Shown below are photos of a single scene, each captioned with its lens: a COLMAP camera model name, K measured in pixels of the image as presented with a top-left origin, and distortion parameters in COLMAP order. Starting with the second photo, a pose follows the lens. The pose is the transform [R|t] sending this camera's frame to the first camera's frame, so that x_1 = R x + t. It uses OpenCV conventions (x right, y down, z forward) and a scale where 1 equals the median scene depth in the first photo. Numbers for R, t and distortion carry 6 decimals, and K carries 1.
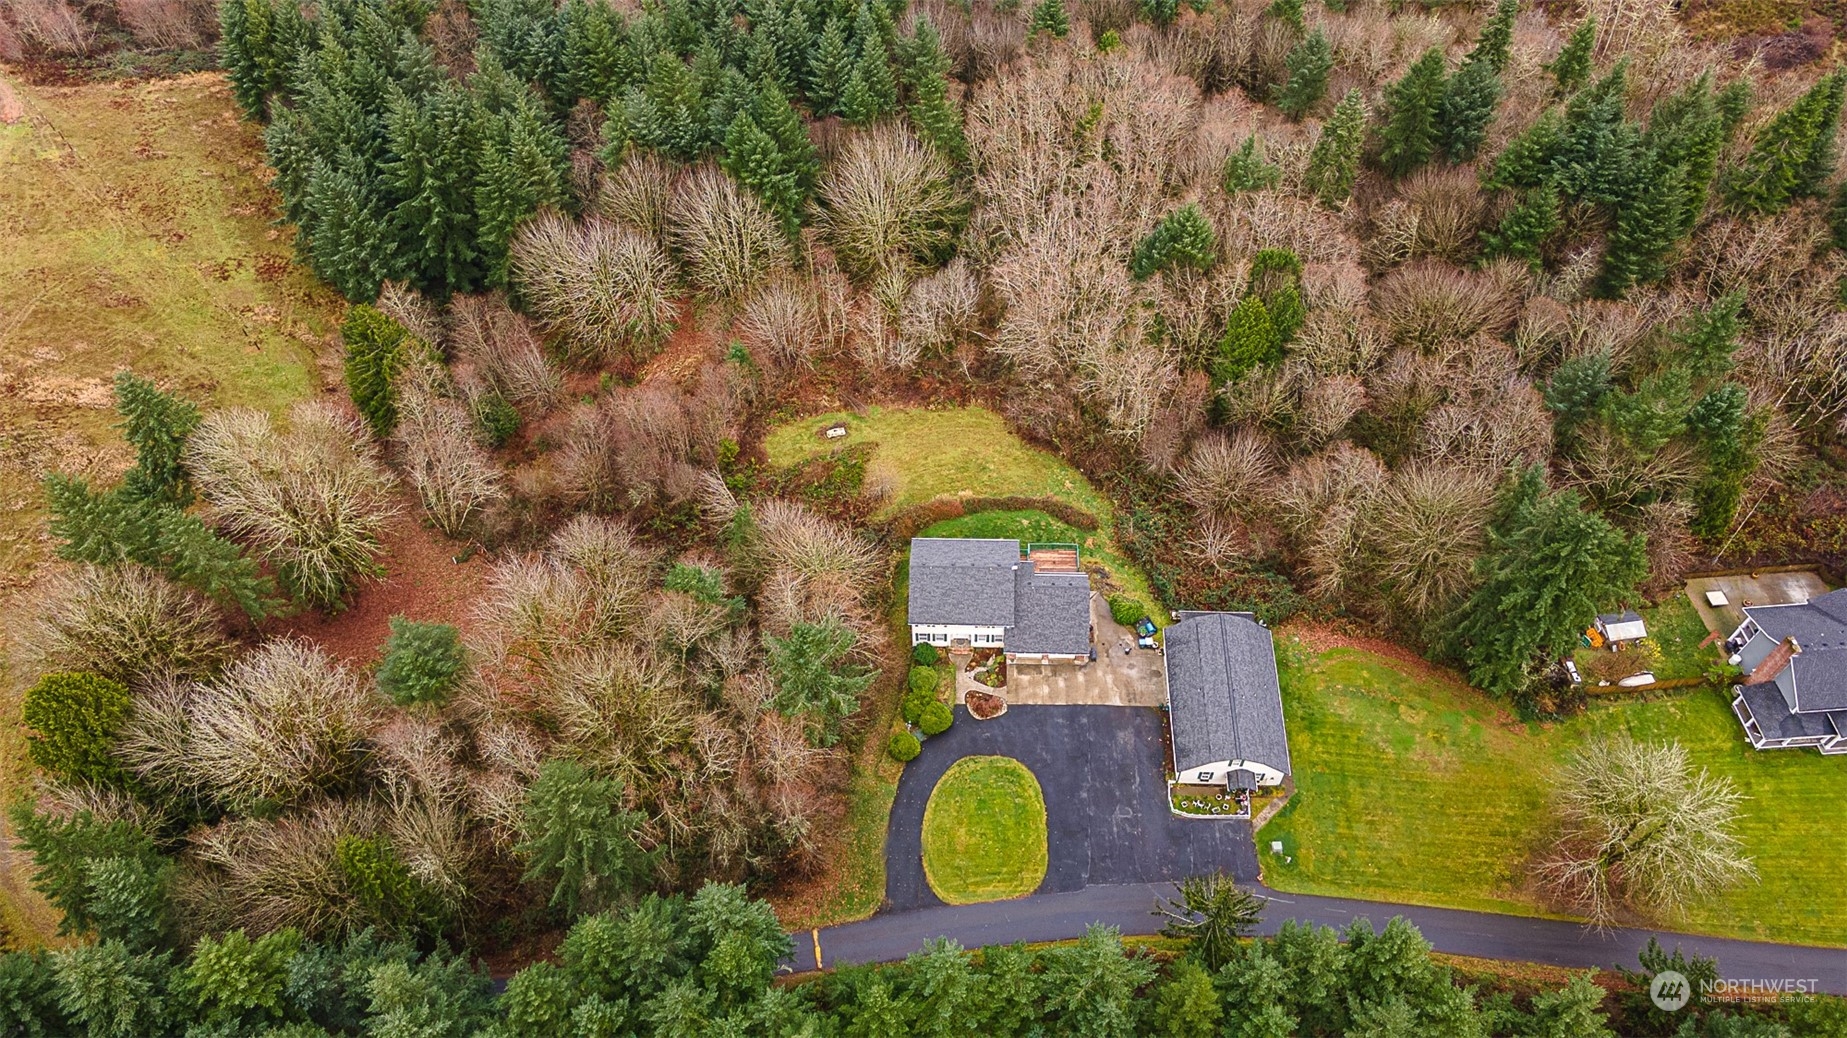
lens RADIAL K [[1371.6, 0, 923.5], [0, 1371.6, 519.0], [0, 0, 1]] dist [0.010934, 0.097431]
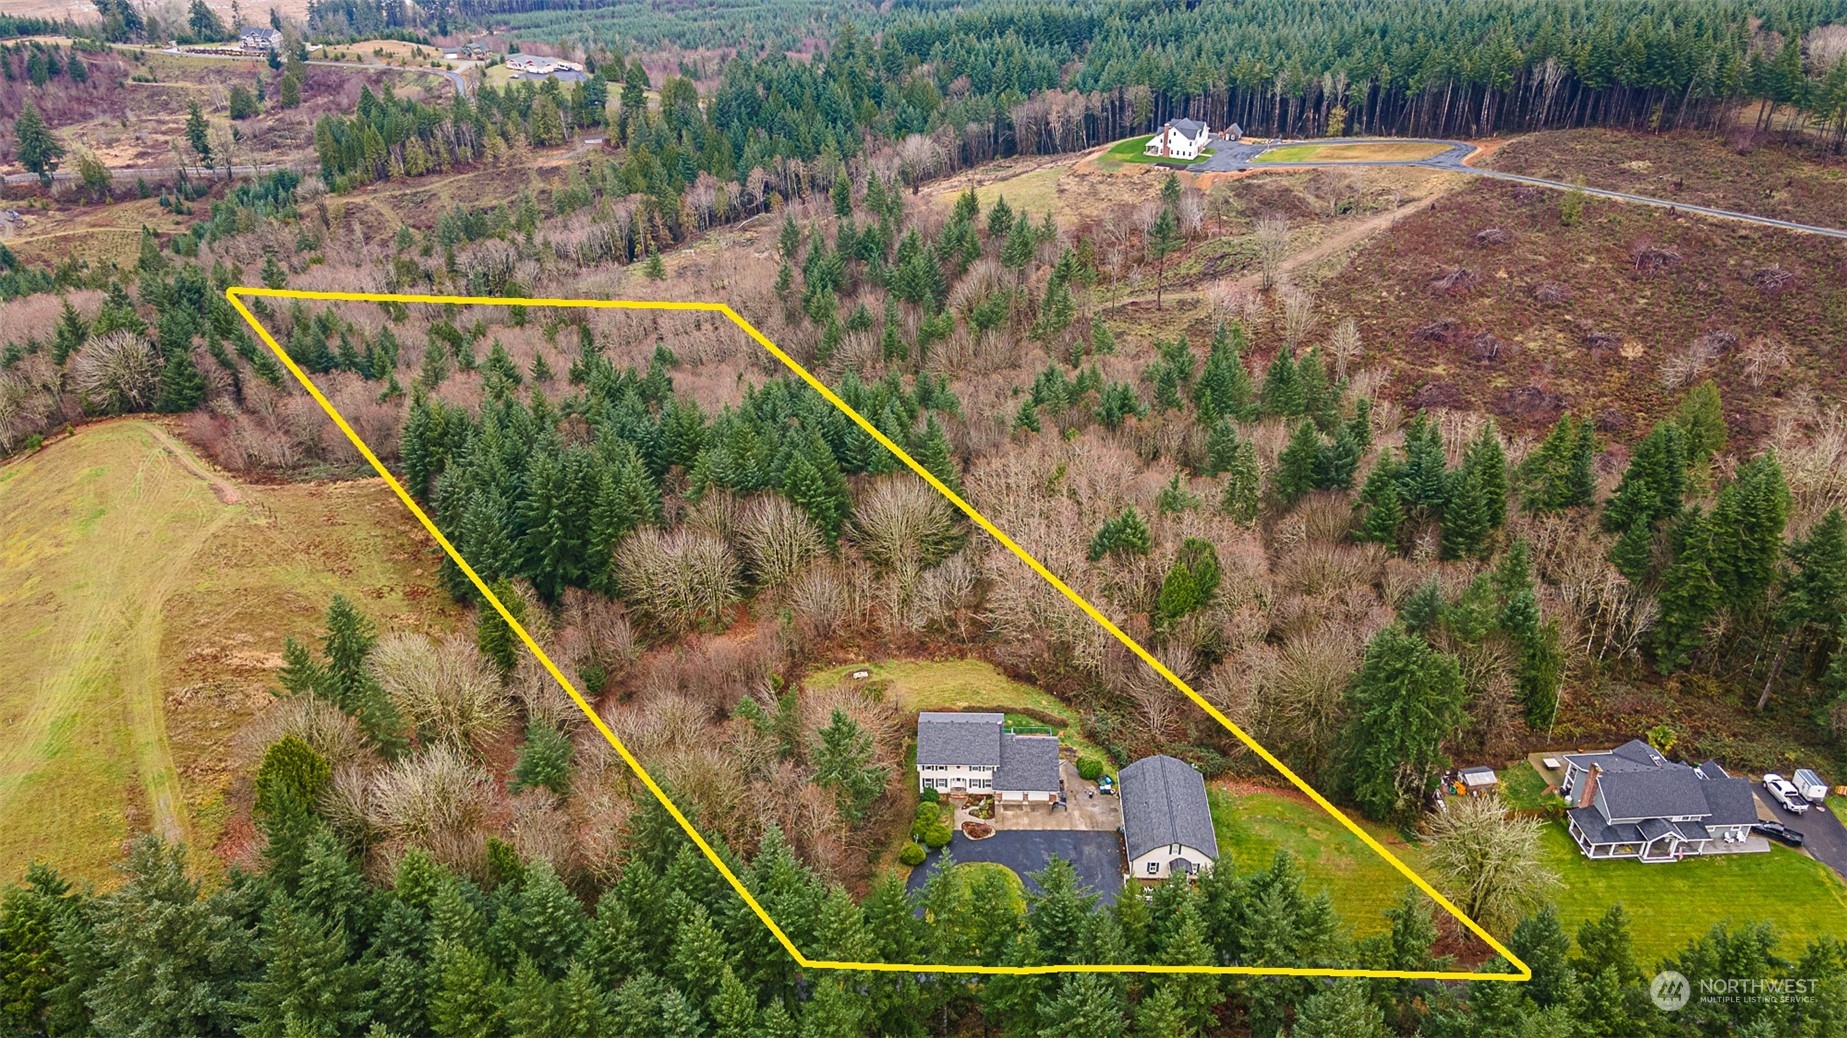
lens RADIAL K [[1371.6, 0, 923.5], [0, 1371.6, 519.0], [0, 0, 1]] dist [0.010934, 0.097431]
pose [[0.999953, 0.006372, -0.007287, 0.002315], [-0.008755, 0.916518, -0.399898, 0.310182], [0.004131, 0.399944, 0.916530, -0.215380]]
